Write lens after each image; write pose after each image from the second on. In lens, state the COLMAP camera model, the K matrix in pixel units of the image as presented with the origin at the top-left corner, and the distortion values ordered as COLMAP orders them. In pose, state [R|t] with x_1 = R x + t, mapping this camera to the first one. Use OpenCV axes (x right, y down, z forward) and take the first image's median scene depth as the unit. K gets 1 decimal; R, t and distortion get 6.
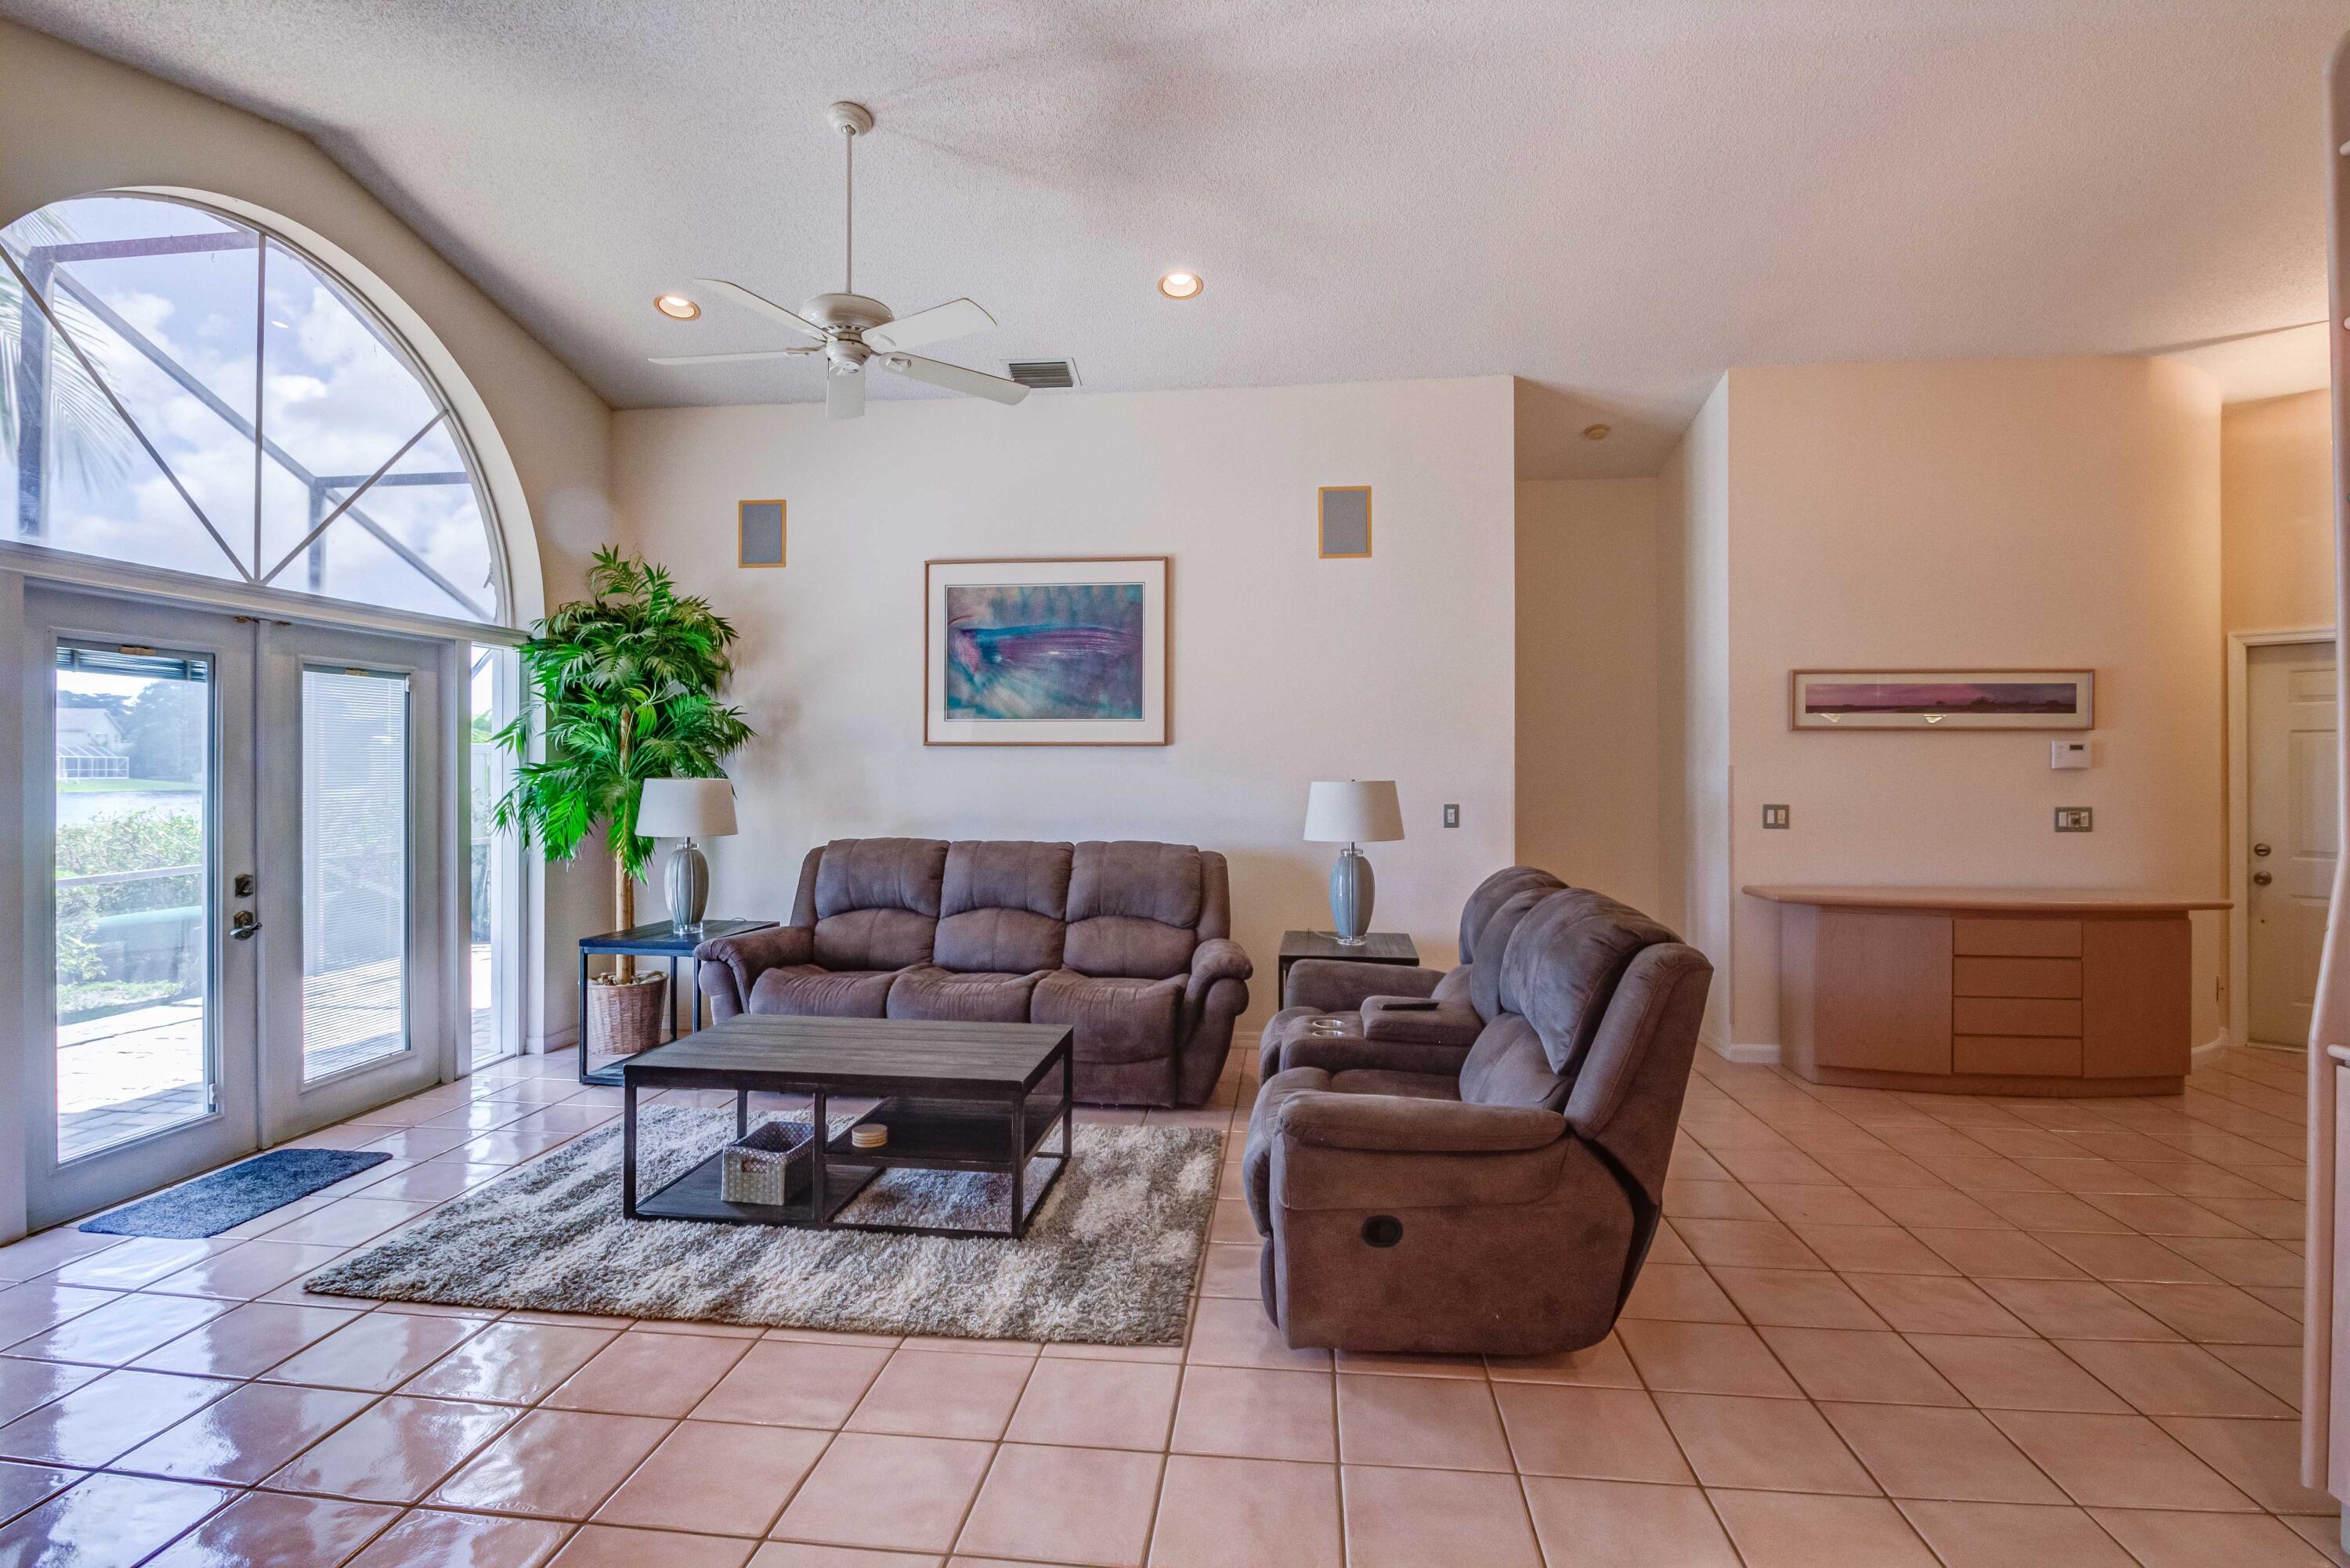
lens RADIAL K [[1158.5, 0, 1170.2], [0, 1158.5, 764.4], [0, 0, 1]] dist [-0.001115, -0.001711]
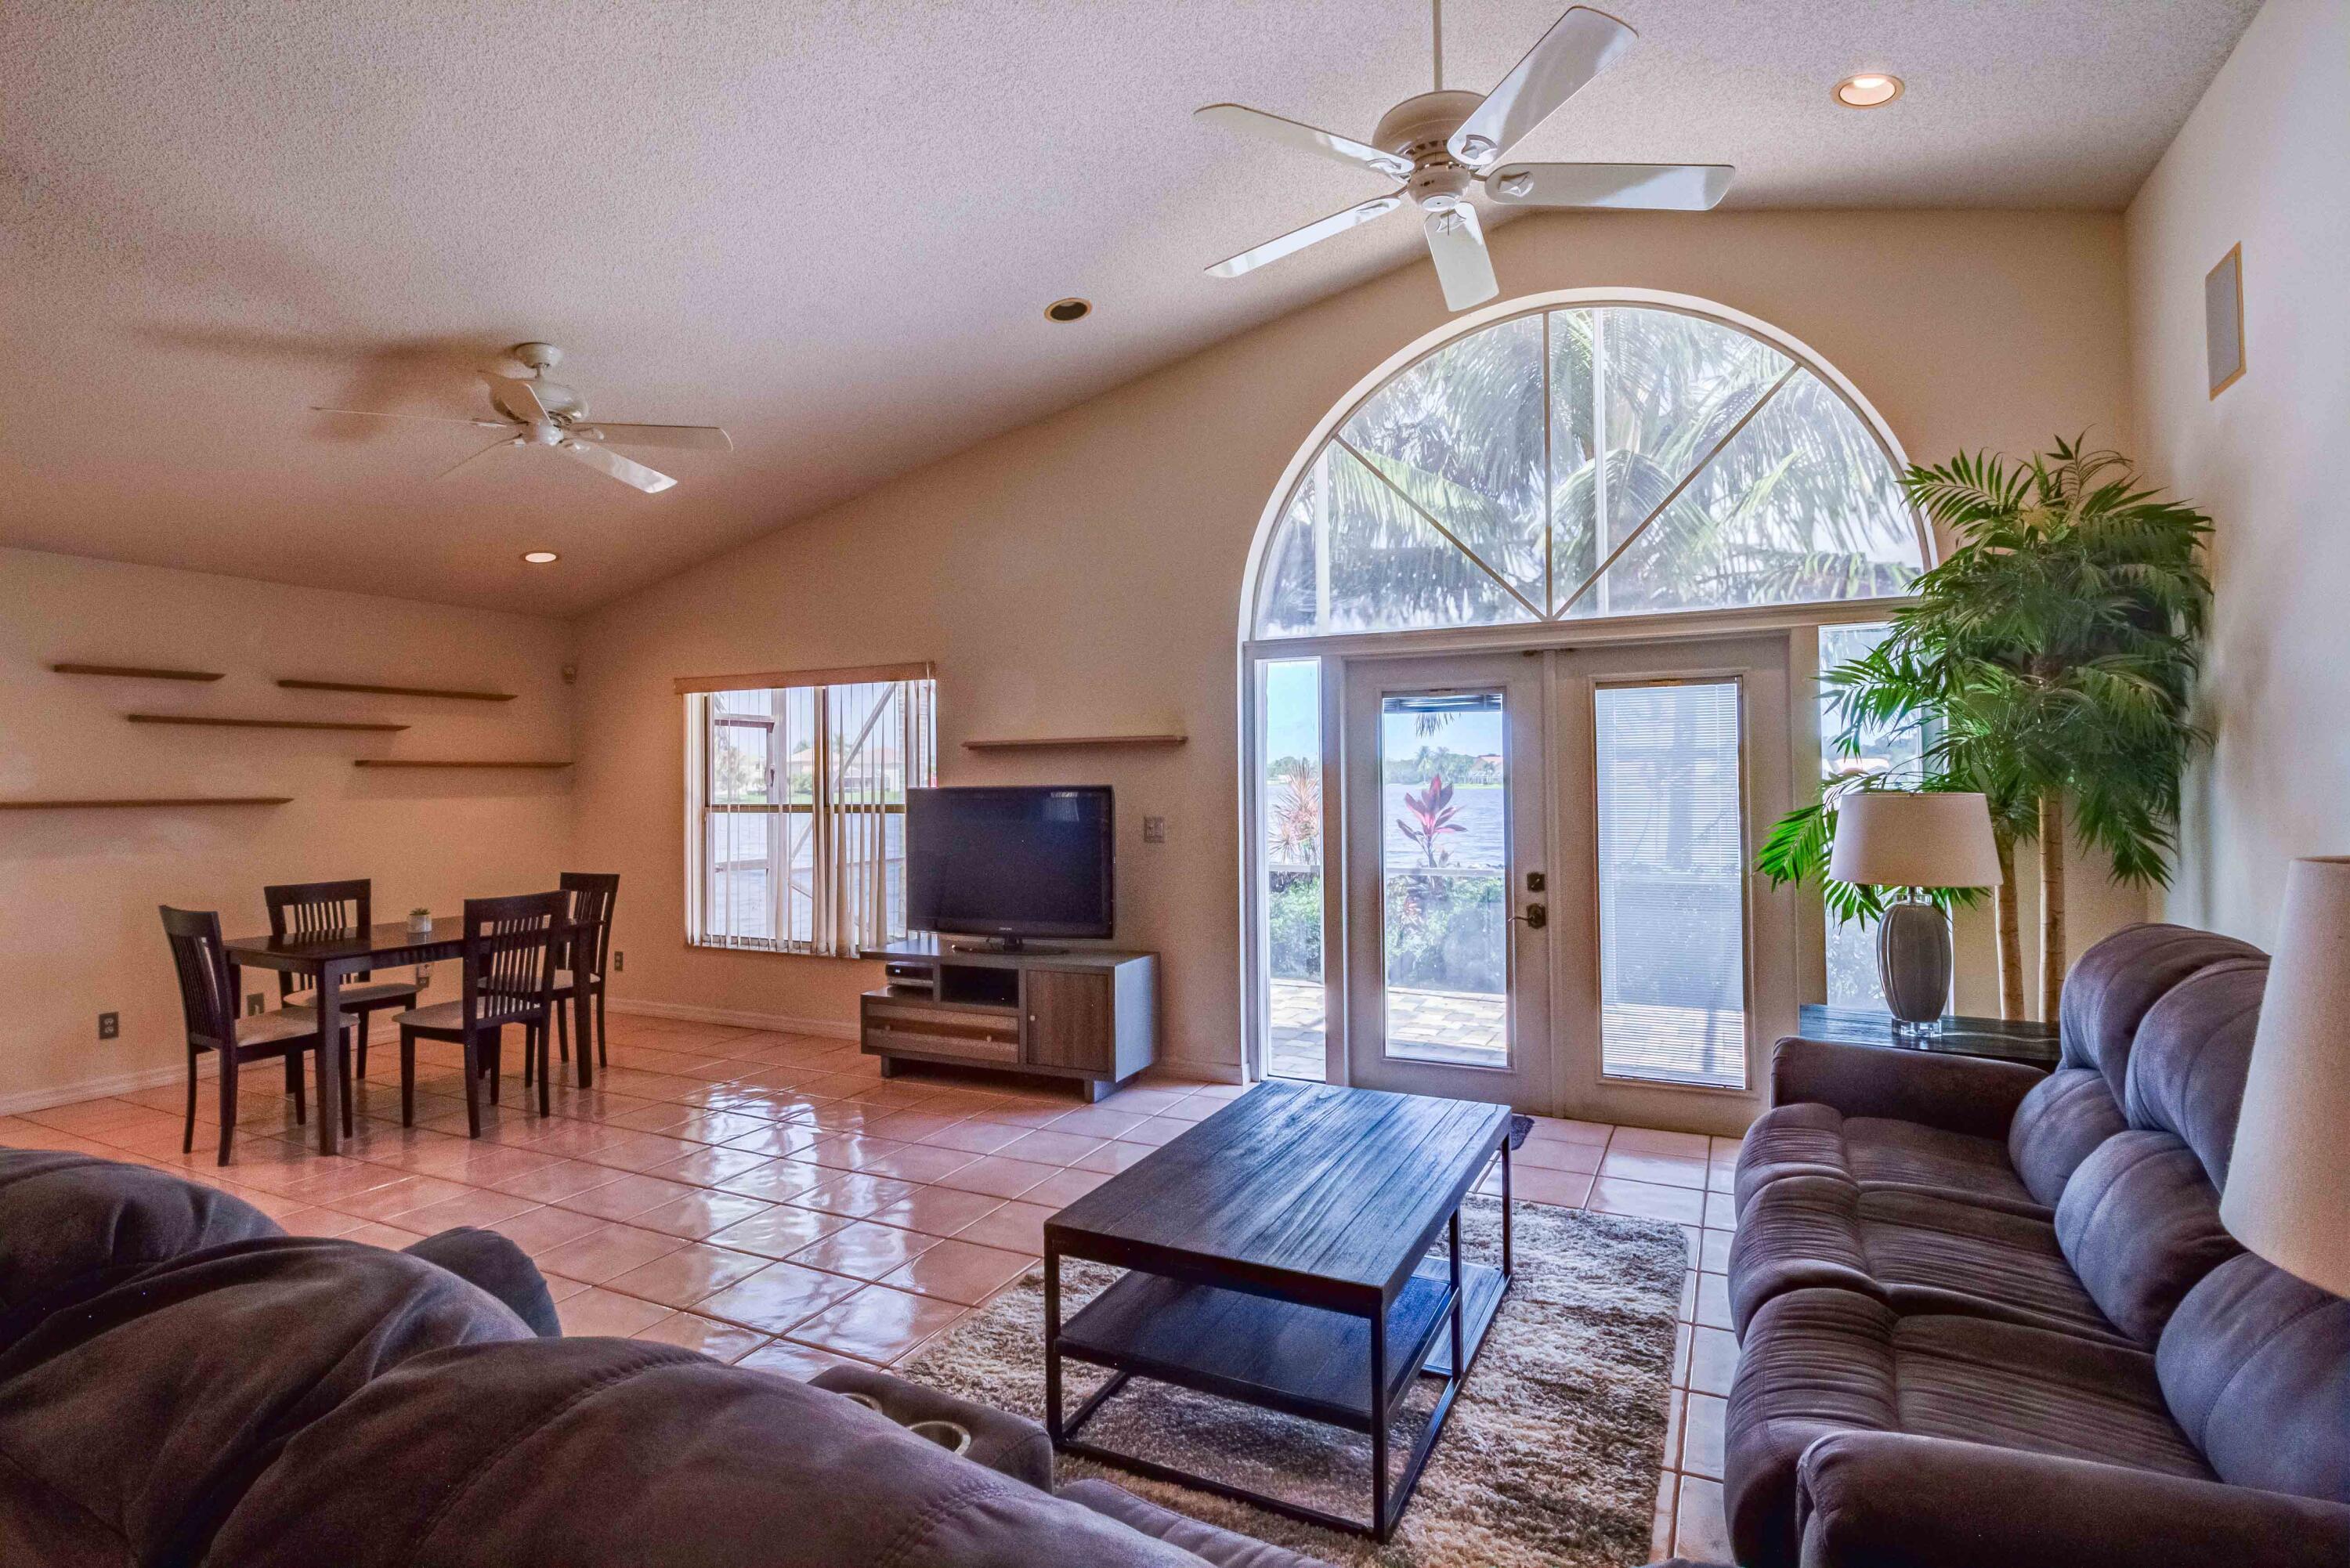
lens RADIAL K [[1158.5, 0, 1155.5], [0, 1158.5, 765.2], [0, 0, 1]] dist [-0.001115, -0.001711]
pose [[-0.345572, -0.015411, -0.938266, 0.373059], [0.006234, 0.999805, -0.018718, 0.006578], [0.938372, -0.012318, -0.345408, 0.900896]]
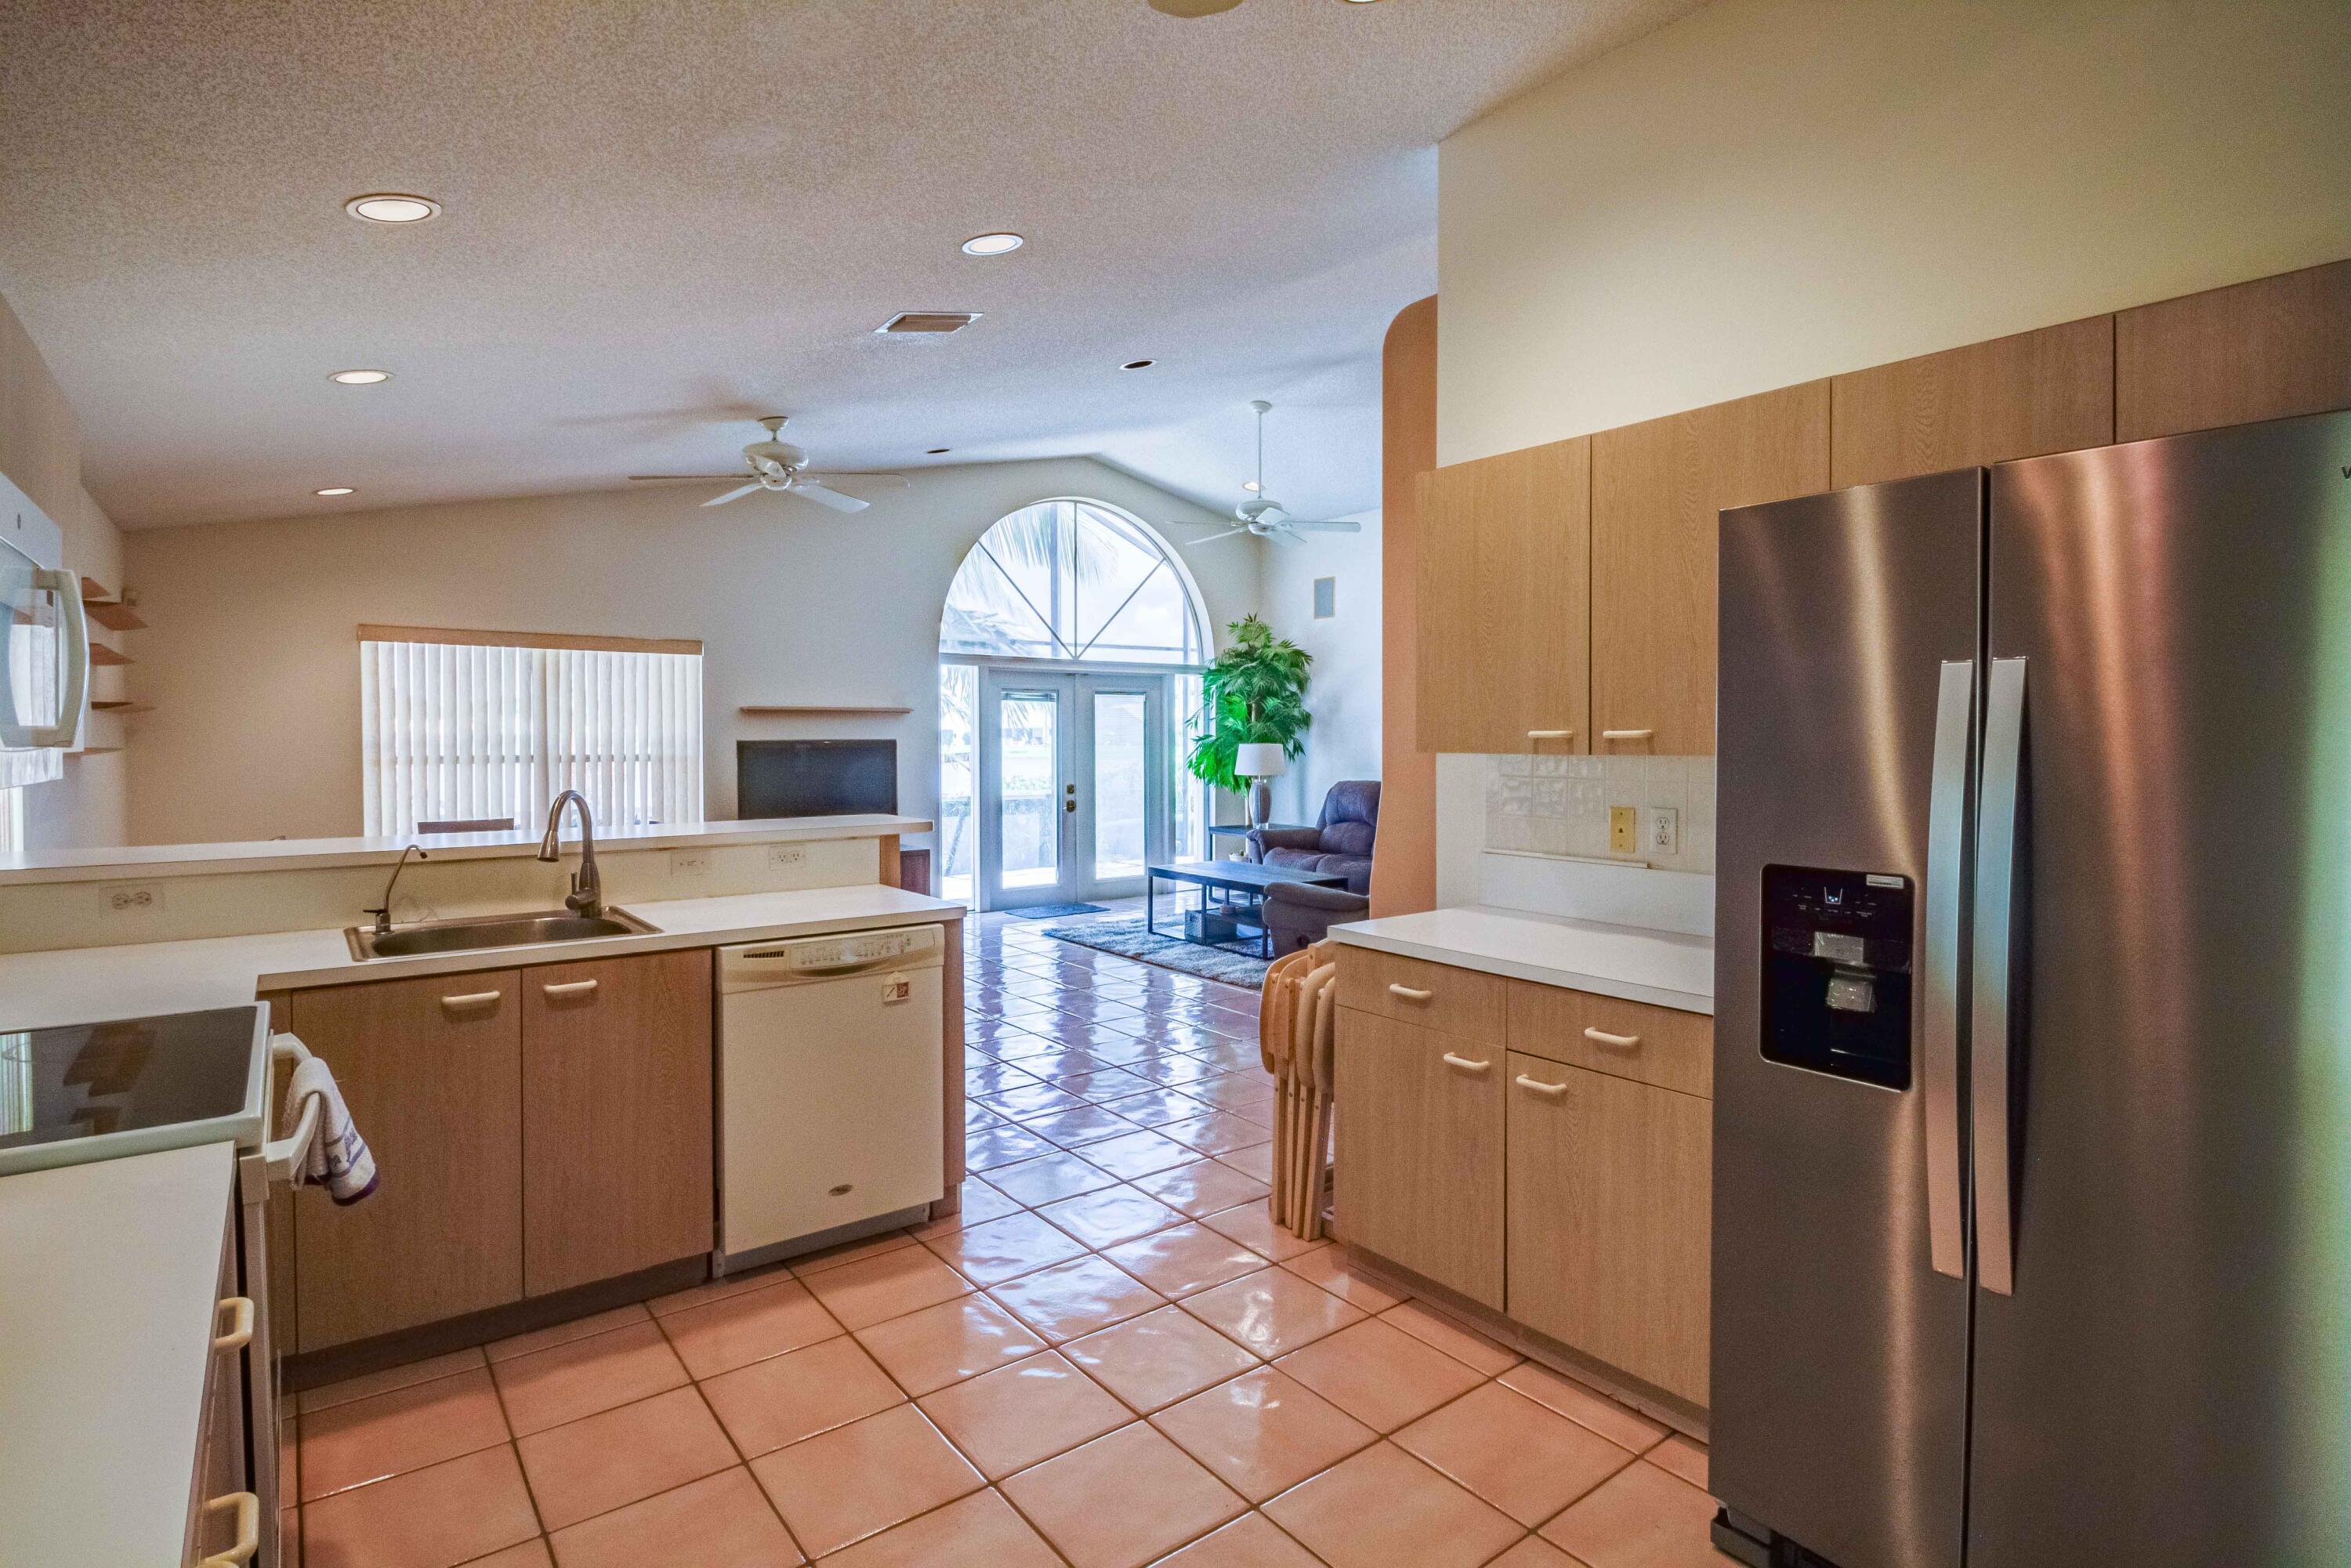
lens RADIAL K [[1159.0, 0, 1164.9], [0, 1159.0, 768.3], [0, 0, 1]] dist [-0.001115, -0.001711]
pose [[0.690273, 0.015012, -0.723393, 0.873037], [0.002289, 0.999734, 0.022931, 0.008836], [0.723545, -0.017485, 0.690056, -0.402695]]
